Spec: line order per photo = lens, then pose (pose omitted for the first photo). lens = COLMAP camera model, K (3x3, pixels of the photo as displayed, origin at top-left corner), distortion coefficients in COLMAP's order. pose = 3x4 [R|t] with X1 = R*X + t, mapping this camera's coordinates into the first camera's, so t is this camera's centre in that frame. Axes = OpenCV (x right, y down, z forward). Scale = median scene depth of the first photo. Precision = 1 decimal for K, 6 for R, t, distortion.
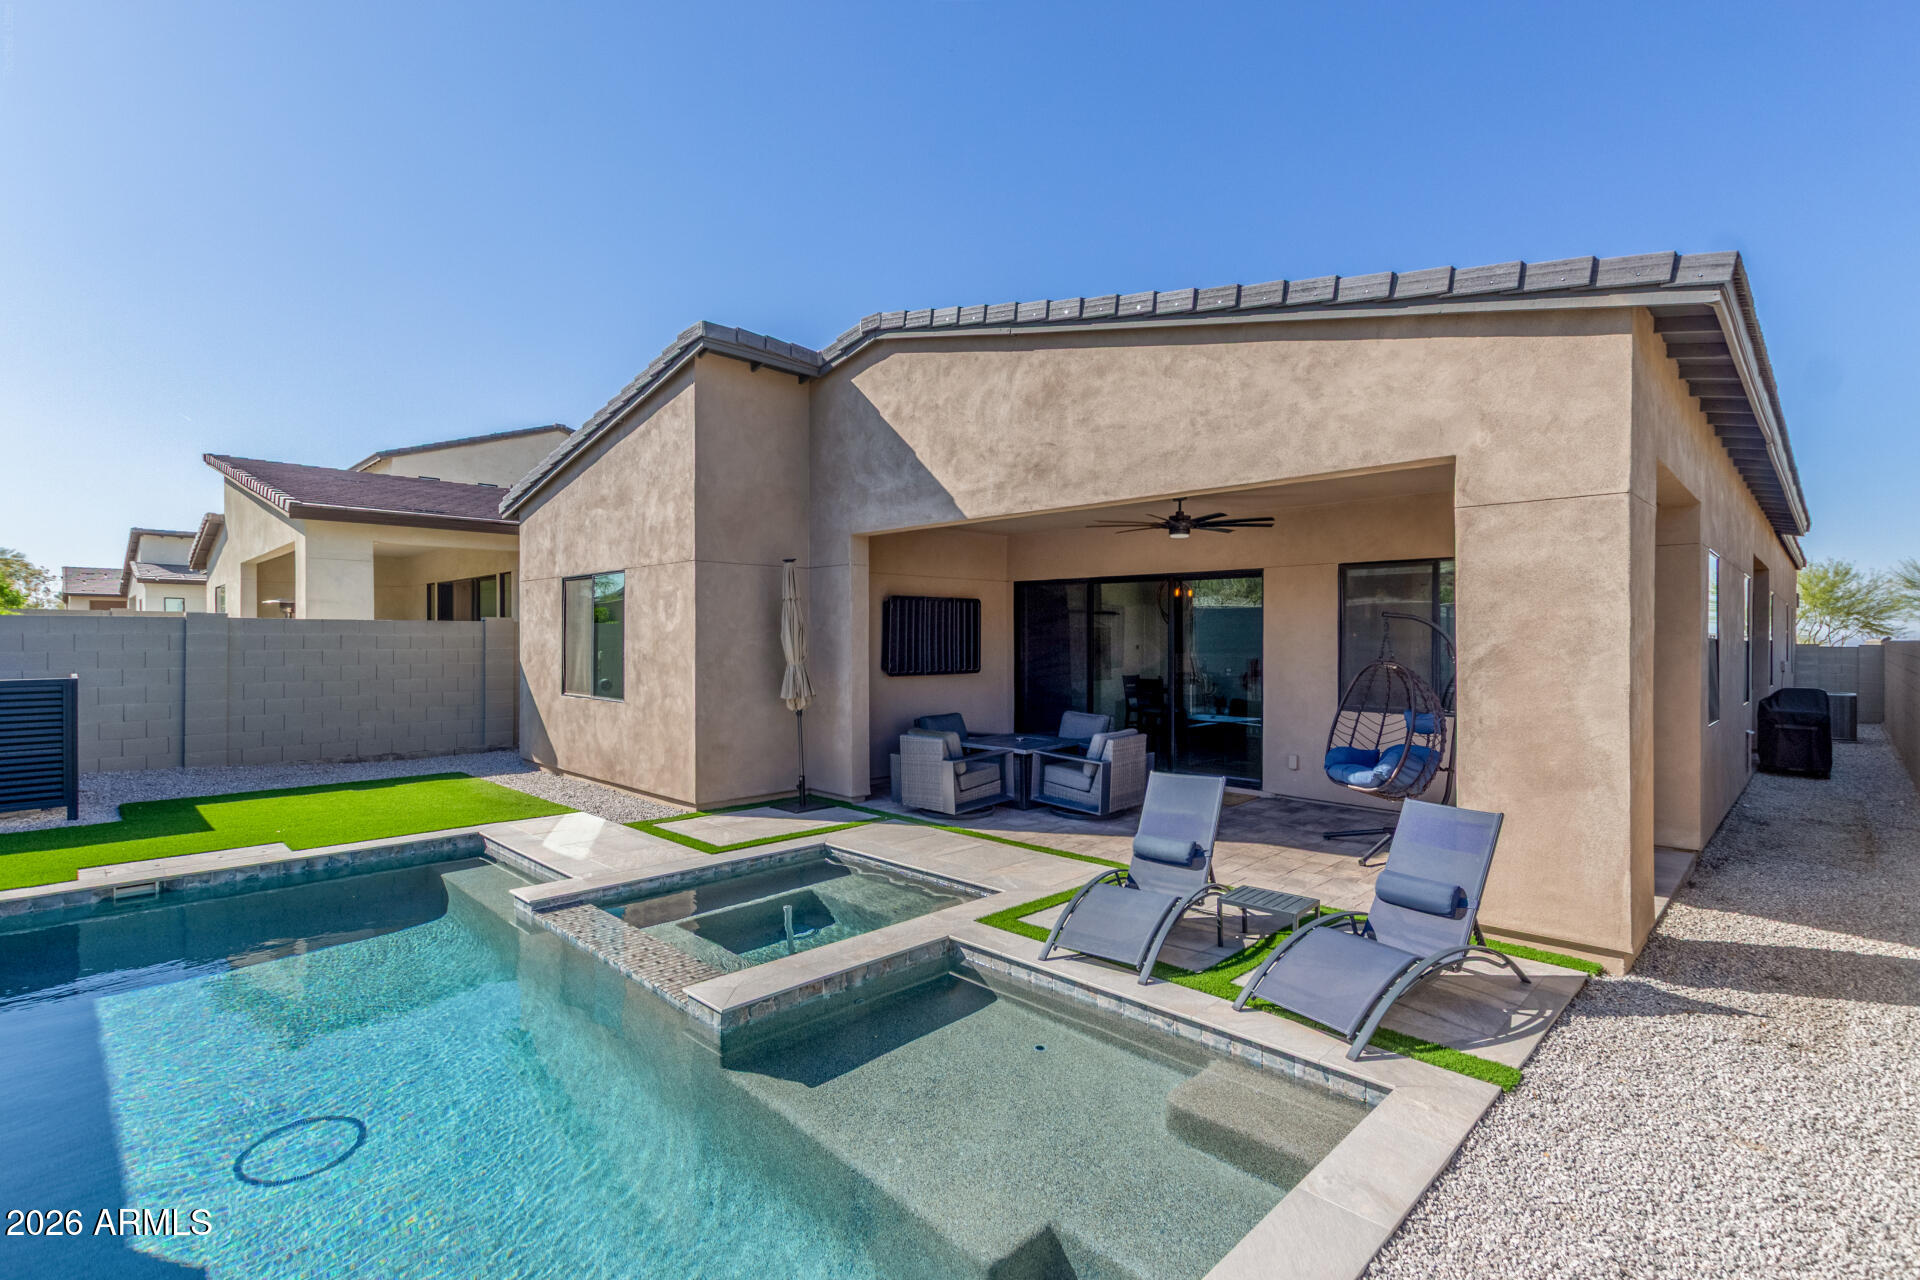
lens RADIAL K [[879.0, 0, 948.7], [0, 879.0, 633.7], [0, 0, 1]] dist [0.009083, -0.003607]
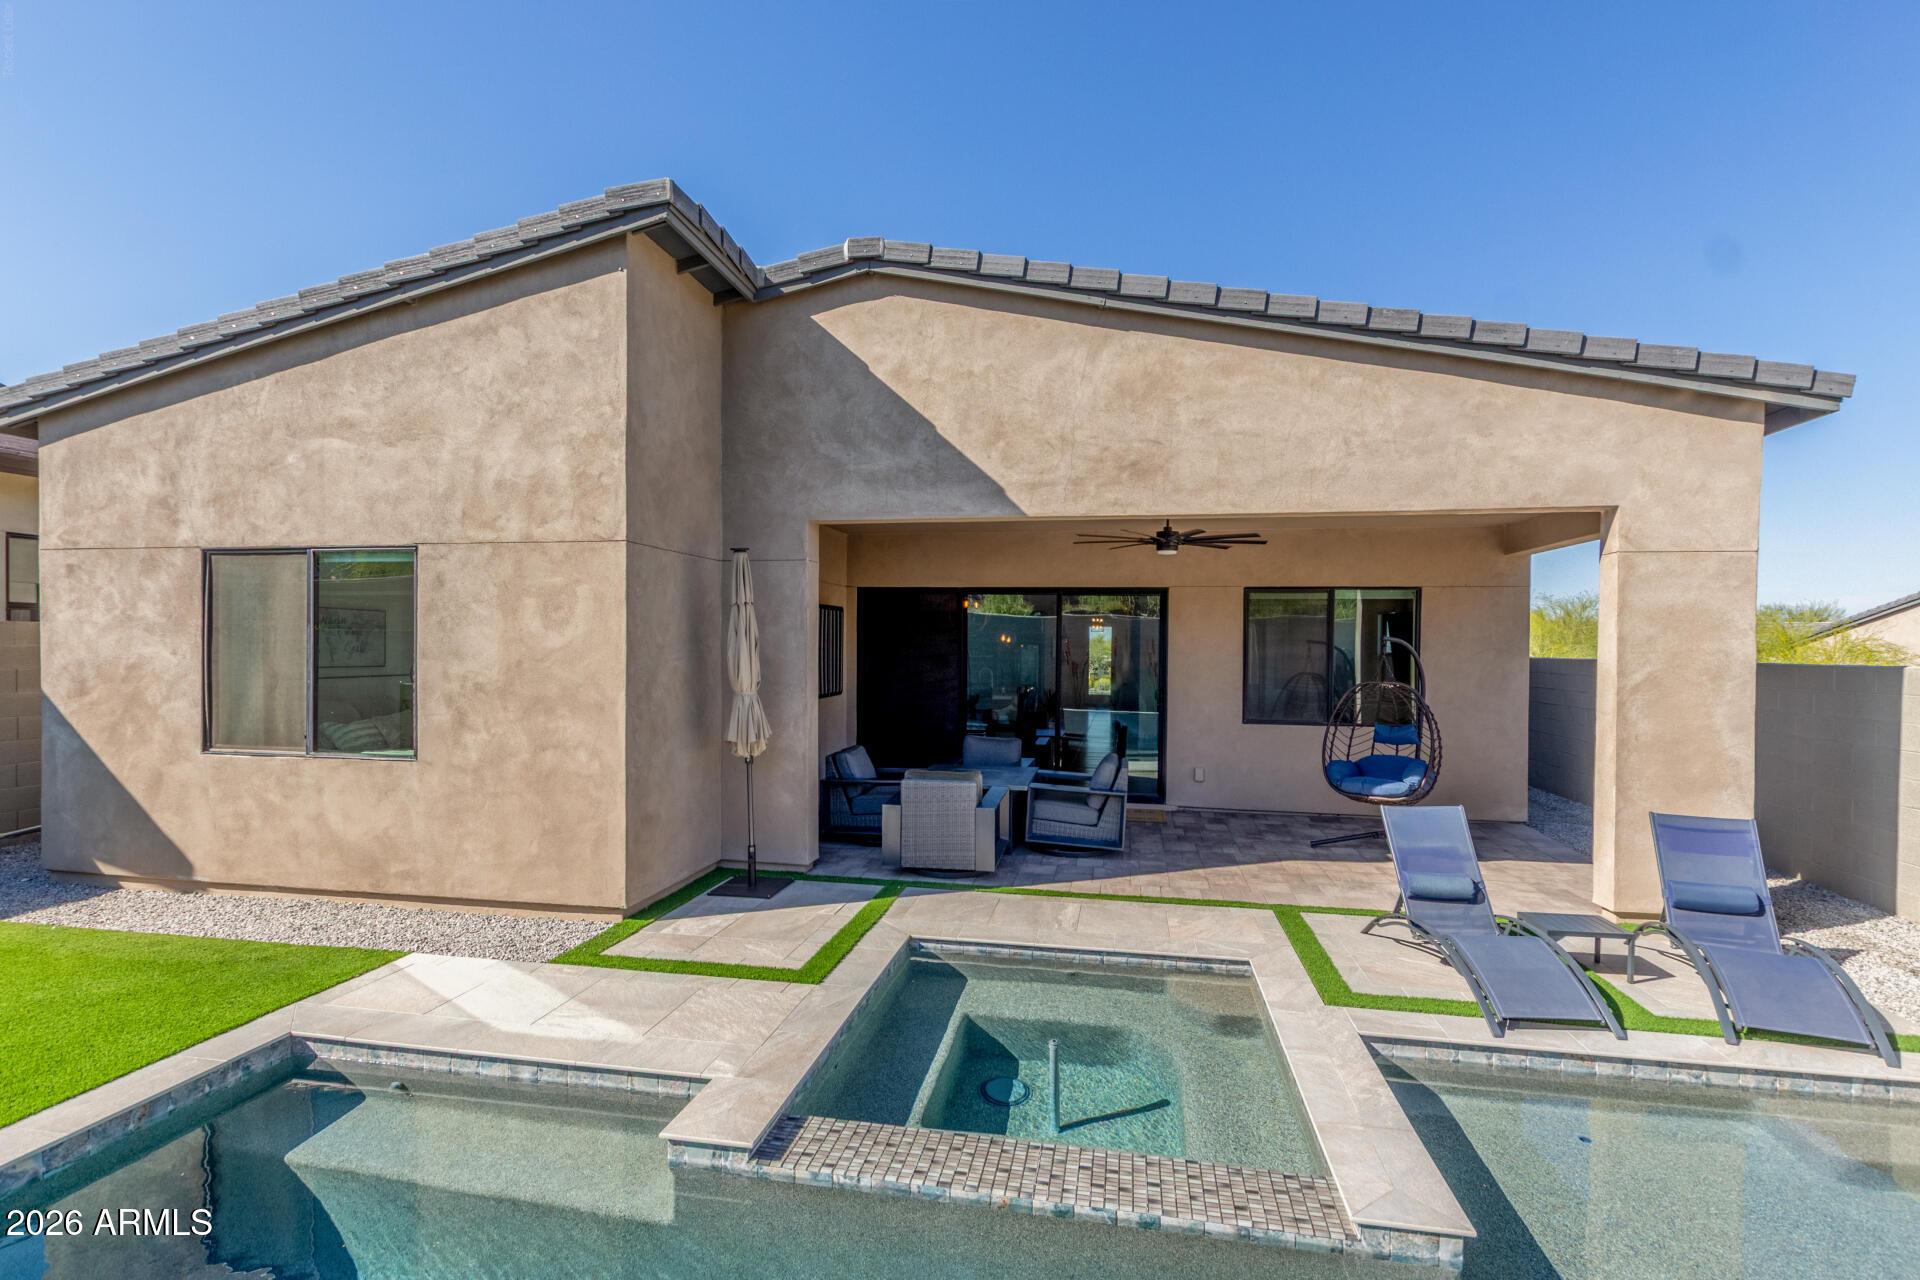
lens RADIAL K [[879.0, 0, 956.9], [0, 879.0, 652.0], [0, 0, 1]] dist [0.009083, -0.003607]
pose [[0.826704, 0.000494, 0.562636, -0.528709], [-0.010509, 0.999839, 0.014563, -0.014307], [-0.562538, -0.017952, 0.826576, 0.363938]]
